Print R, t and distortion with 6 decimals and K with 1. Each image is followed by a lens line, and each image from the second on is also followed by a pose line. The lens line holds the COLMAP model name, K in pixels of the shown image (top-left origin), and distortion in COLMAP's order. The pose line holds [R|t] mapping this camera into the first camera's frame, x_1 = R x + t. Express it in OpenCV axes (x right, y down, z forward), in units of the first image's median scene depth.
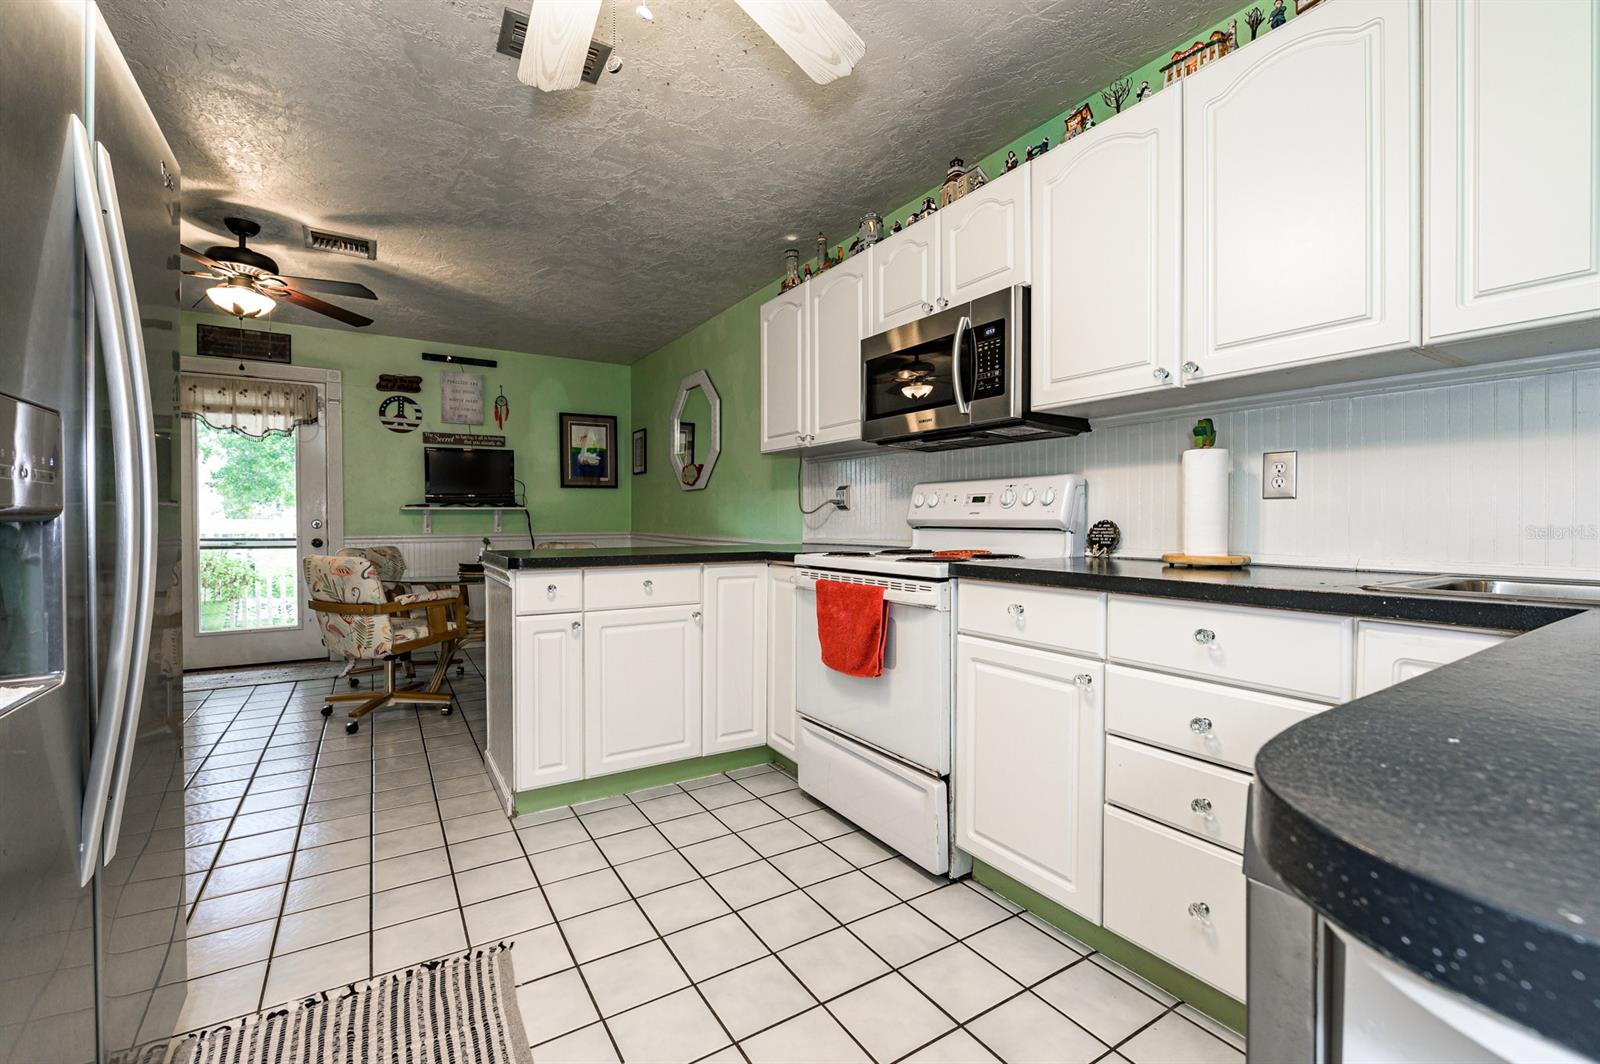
lens RADIAL K [[662.5, 0, 780.9], [0, 662.5, 518.4], [0, 0, 1]] dist [-0.001594, -0.000732]
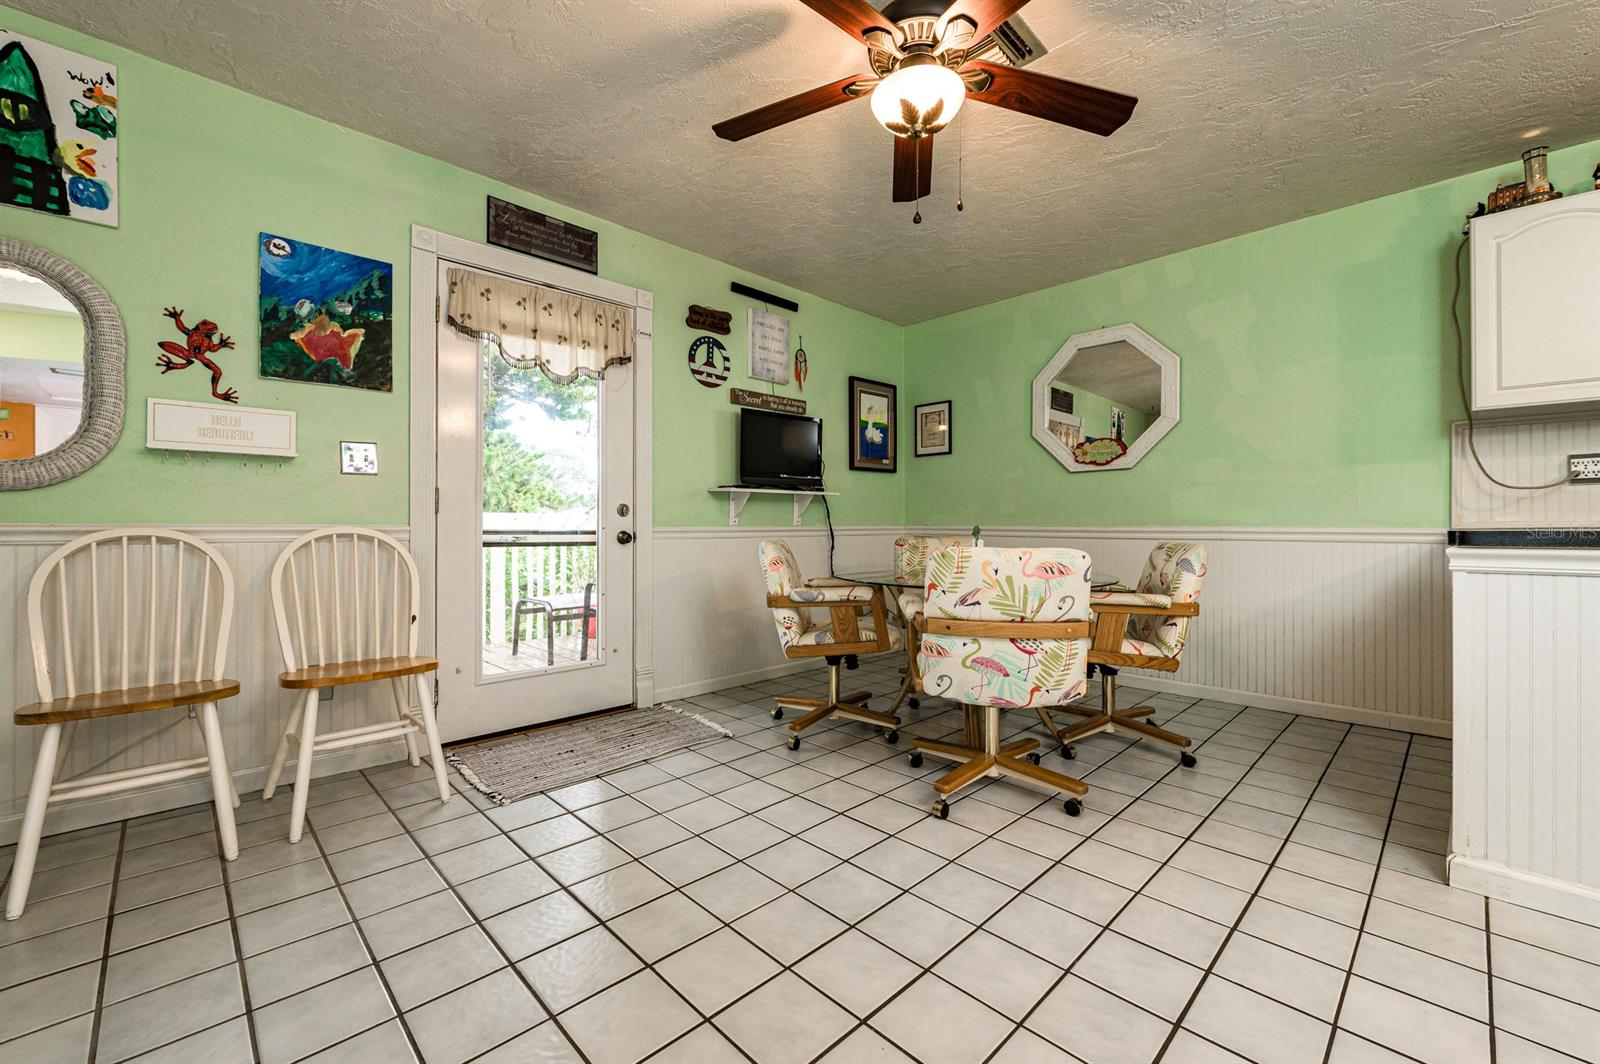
lens RADIAL K [[639.4, 0, 793.8], [0, 639.4, 522.6], [0, 0, 1]] dist [-0.007293, 0.000335]
pose [[0.977556, -0.000394, 0.210675, -0.624719], [0.001521, 0.999985, -0.005186, 0.023625], [-0.210670, 0.005390, 0.977542, 0.287976]]
